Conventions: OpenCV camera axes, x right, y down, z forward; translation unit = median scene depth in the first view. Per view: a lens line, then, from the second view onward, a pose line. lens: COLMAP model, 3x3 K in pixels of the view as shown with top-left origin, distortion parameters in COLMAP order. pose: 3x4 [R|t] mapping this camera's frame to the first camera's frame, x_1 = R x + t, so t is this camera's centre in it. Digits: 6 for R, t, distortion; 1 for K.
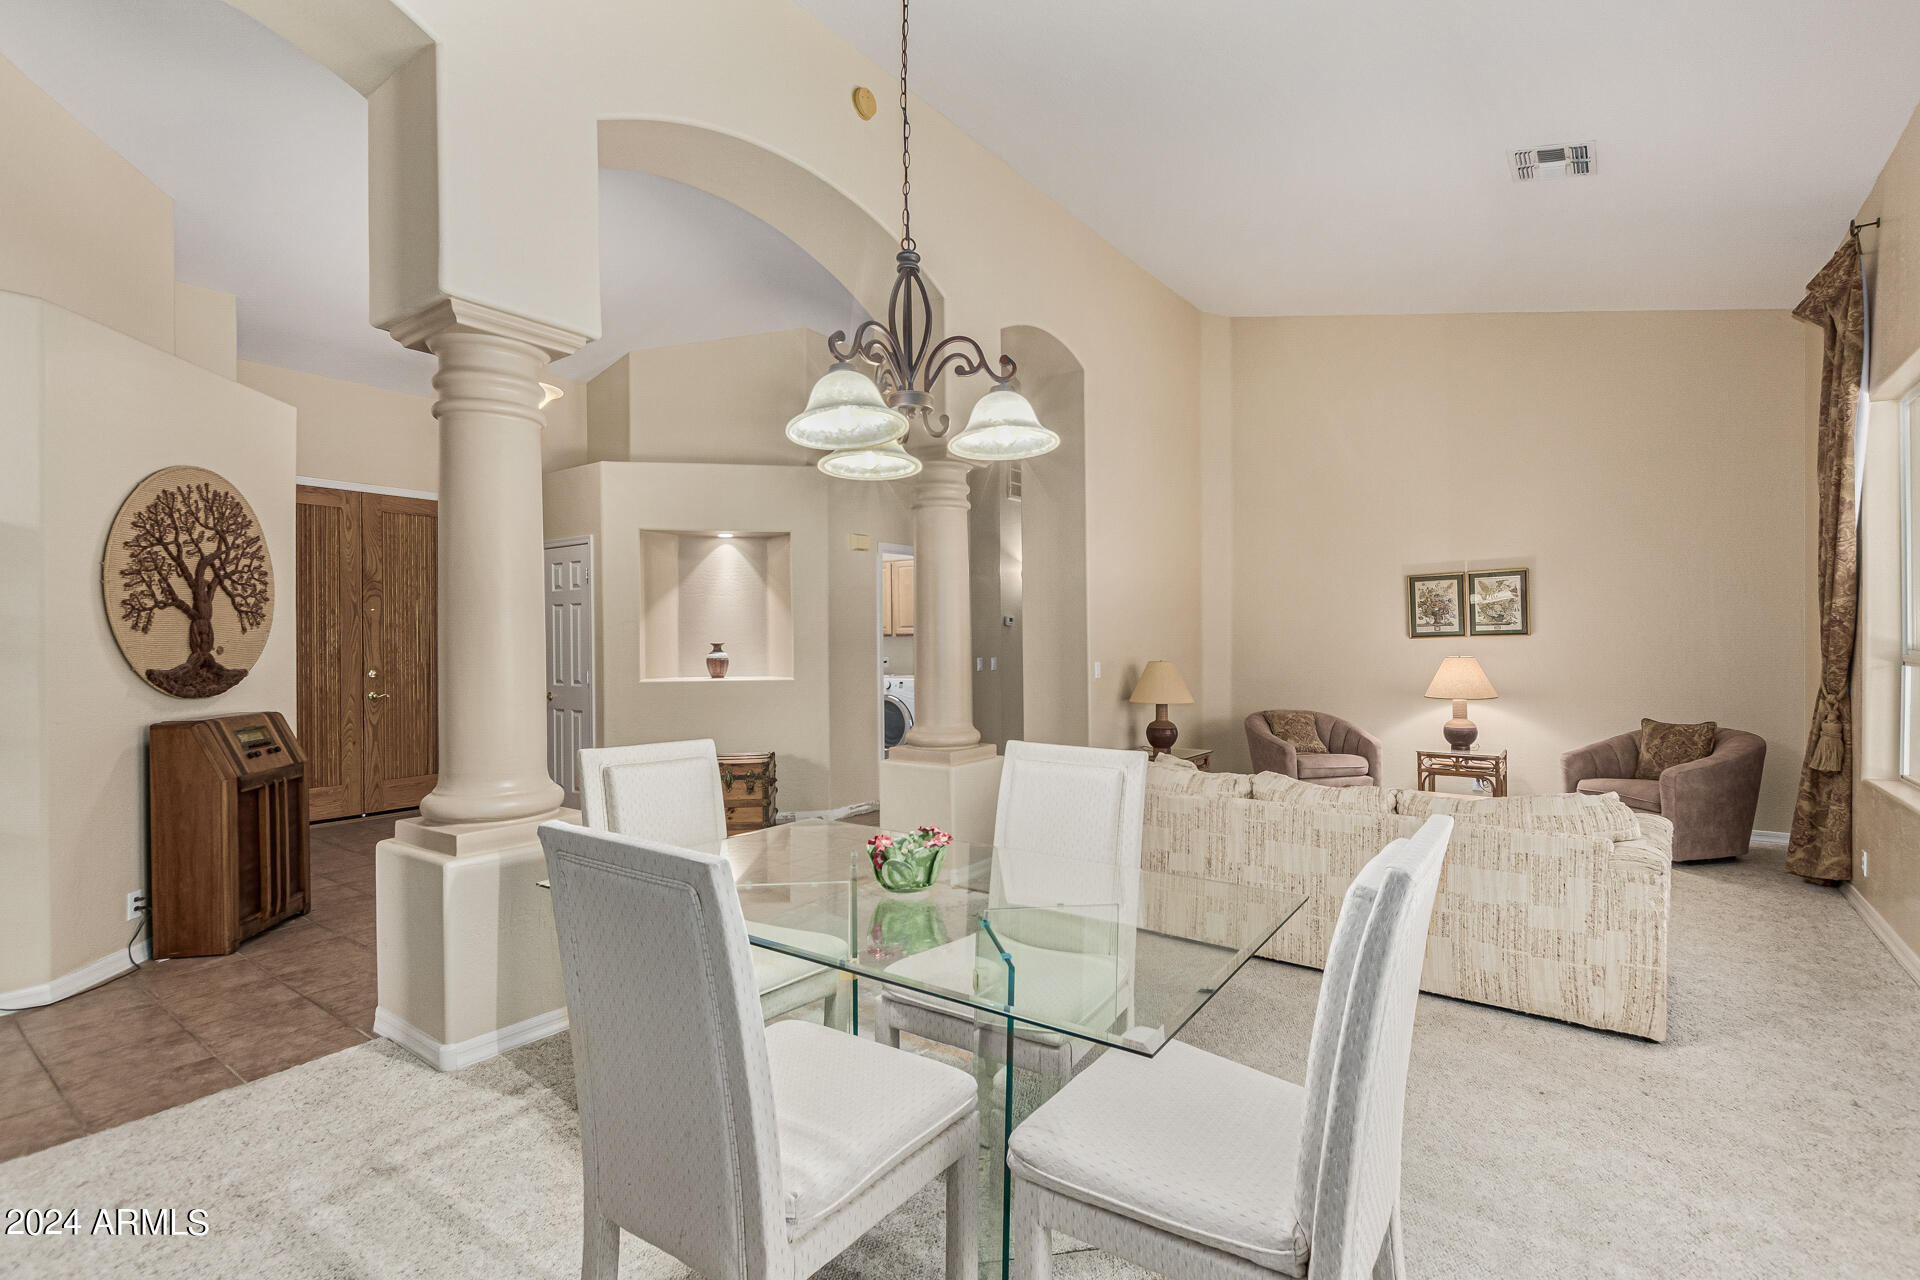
lens RADIAL K [[880.8, 0, 968.3], [0, 880.8, 642.5], [0, 0, 1]] dist [0.012487, -0.007059]
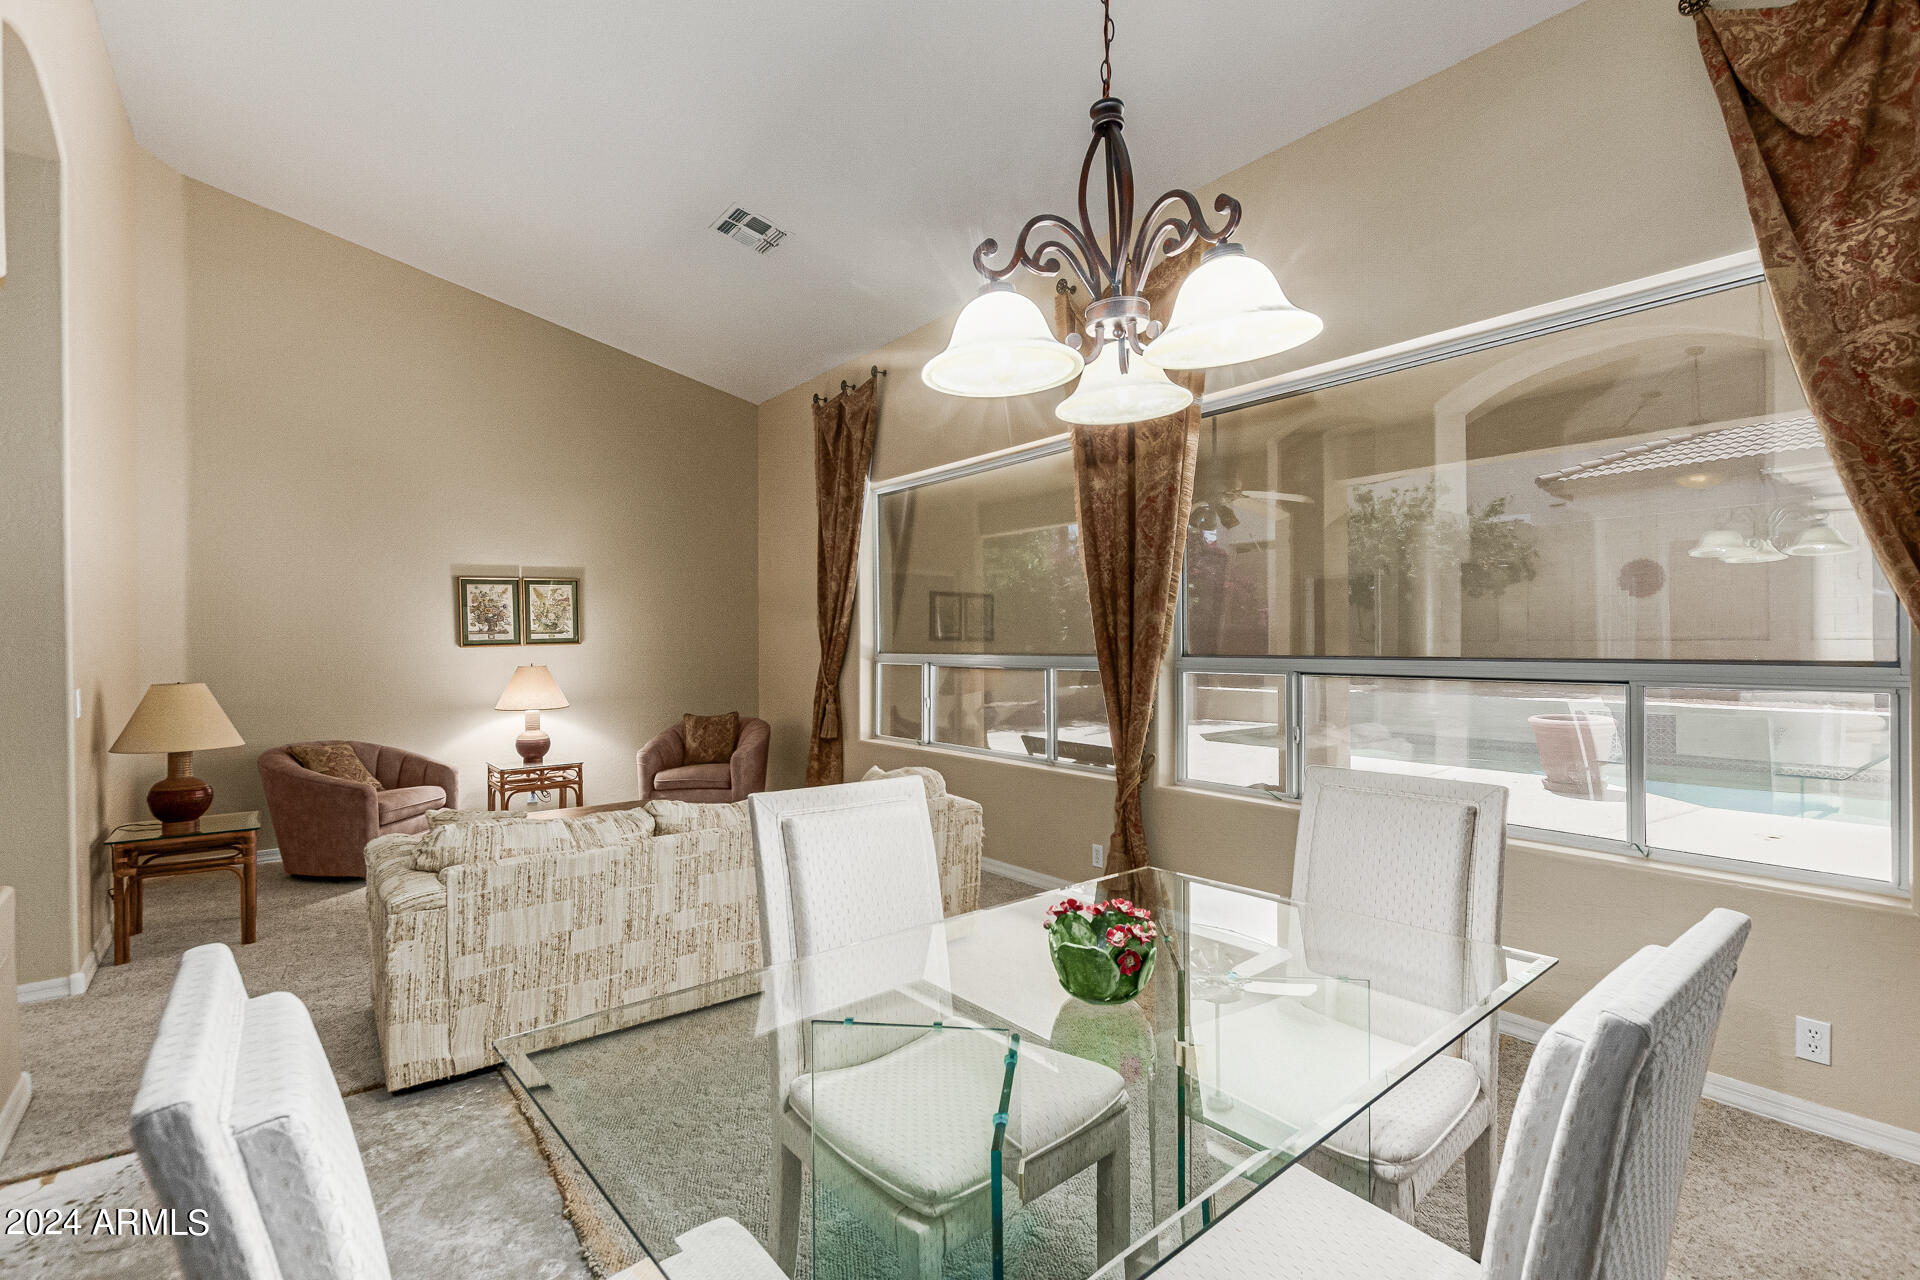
lens RADIAL K [[880.8, 0, 952.9], [0, 880.8, 645.3], [0, 0, 1]] dist [0.012487, -0.007059]
pose [[0.256612, 0.002257, 0.966512, -0.253945], [0.006663, 0.999969, -0.004104, 0.000921], [-0.966491, 0.007493, 0.256589, 0.306582]]
